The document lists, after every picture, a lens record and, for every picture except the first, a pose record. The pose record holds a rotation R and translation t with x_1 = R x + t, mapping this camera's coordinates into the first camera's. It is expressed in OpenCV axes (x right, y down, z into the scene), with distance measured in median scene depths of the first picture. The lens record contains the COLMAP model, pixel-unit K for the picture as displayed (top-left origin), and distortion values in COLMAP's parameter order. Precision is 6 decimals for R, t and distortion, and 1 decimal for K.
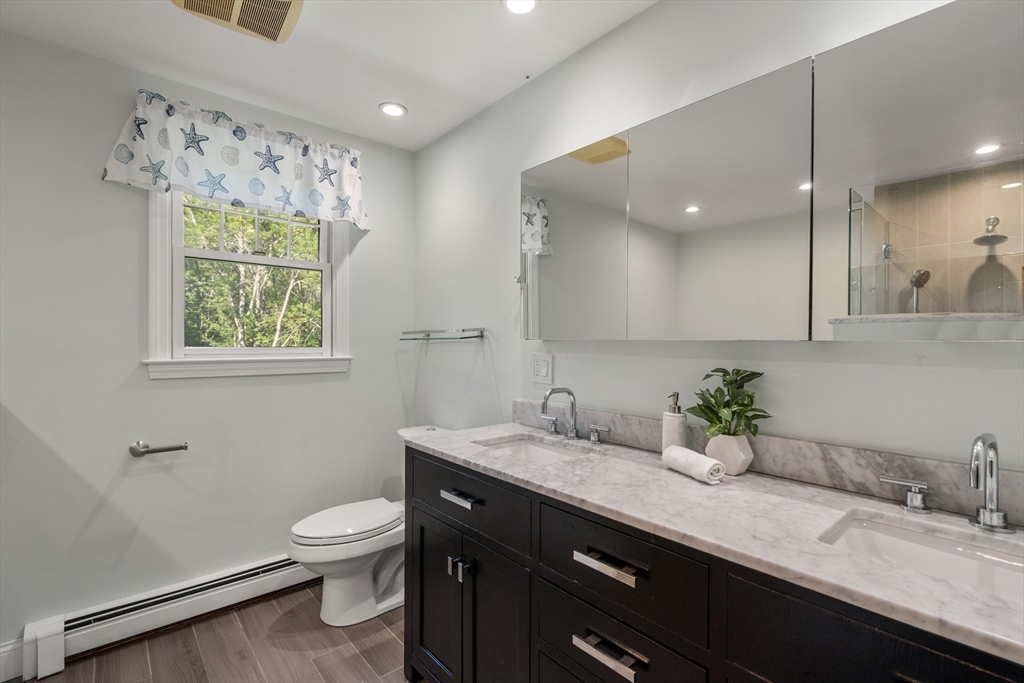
lens RADIAL K [[463.0, 0, 511.3], [0, 463.0, 342.8], [0, 0, 1]] dist [-0.002592, 0.000263]
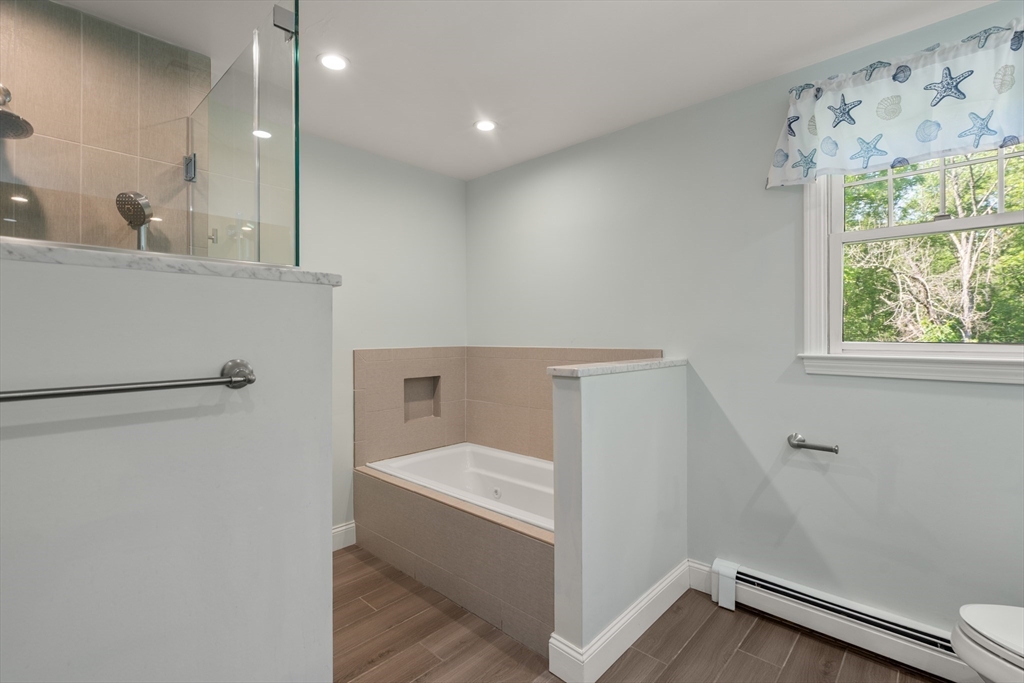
lens RADIAL K [[466.7, 0, 513.2], [0, 466.7, 336.0], [0, 0, 1]] dist [-0.001447, 0.000732]
pose [[0.103994, -0.002900, -0.994574, 0.152300], [-0.002140, 0.999993, -0.003139, 0.003012], [0.994576, 0.002455, 0.103987, 0.269506]]
